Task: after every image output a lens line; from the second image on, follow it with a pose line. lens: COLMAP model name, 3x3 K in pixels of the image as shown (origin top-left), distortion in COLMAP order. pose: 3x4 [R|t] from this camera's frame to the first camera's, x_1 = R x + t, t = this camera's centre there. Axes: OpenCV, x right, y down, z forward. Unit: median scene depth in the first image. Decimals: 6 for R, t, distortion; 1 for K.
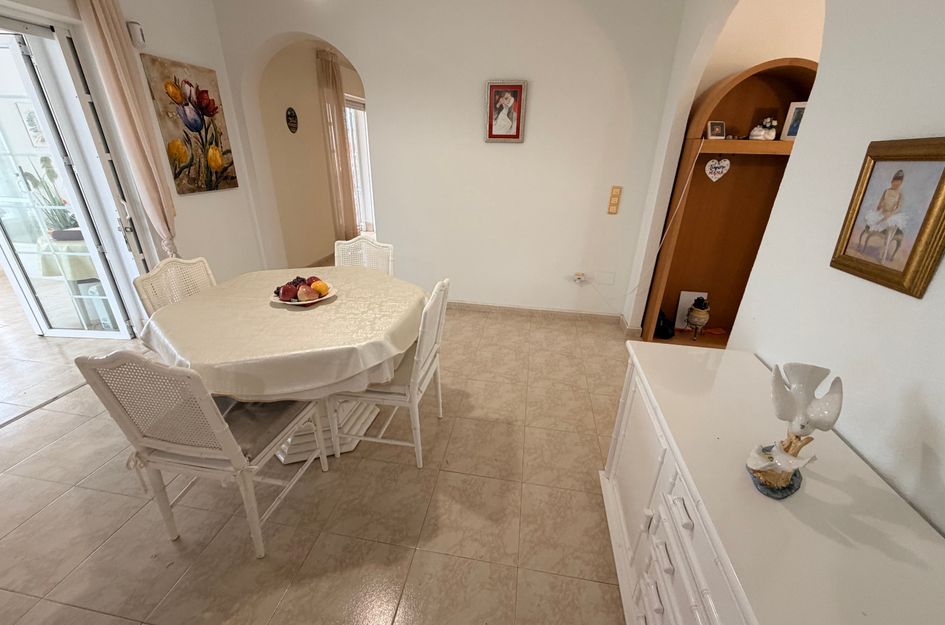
lens RADIAL K [[376.0, 0, 472.8], [0, 376.0, 312.2], [0, 0, 1]] dist [0.000043, 0.000377]
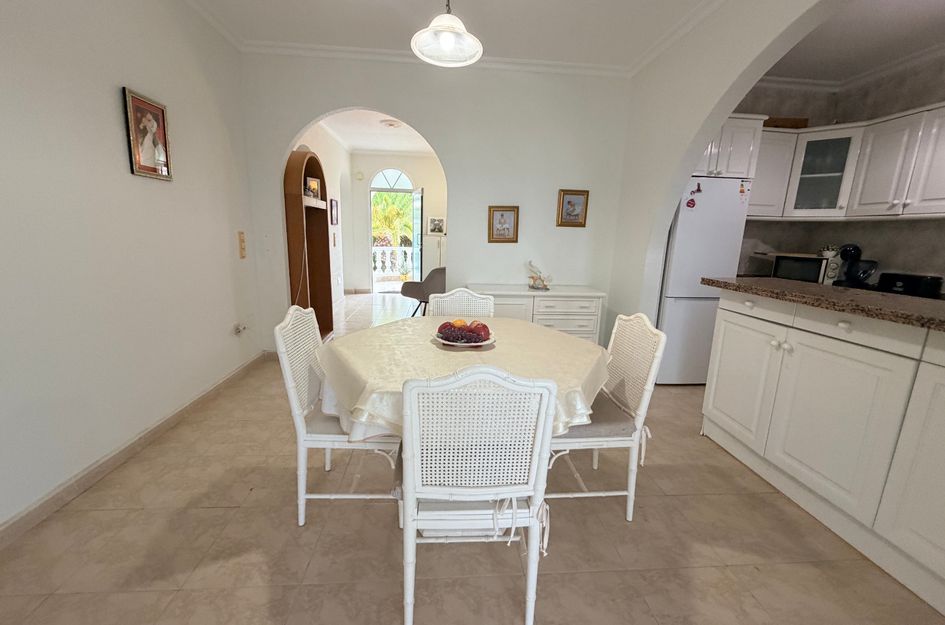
lens RADIAL K [[376.0, 0, 468.8], [0, 376.0, 309.9], [0, 0, 1]] dist [0.000043, 0.000377]
pose [[-0.234812, -0.225463, 0.945532, -0.831612], [0.354994, 0.885649, 0.299342, -0.240848], [-0.904899, 0.405947, -0.127923, 0.681607]]
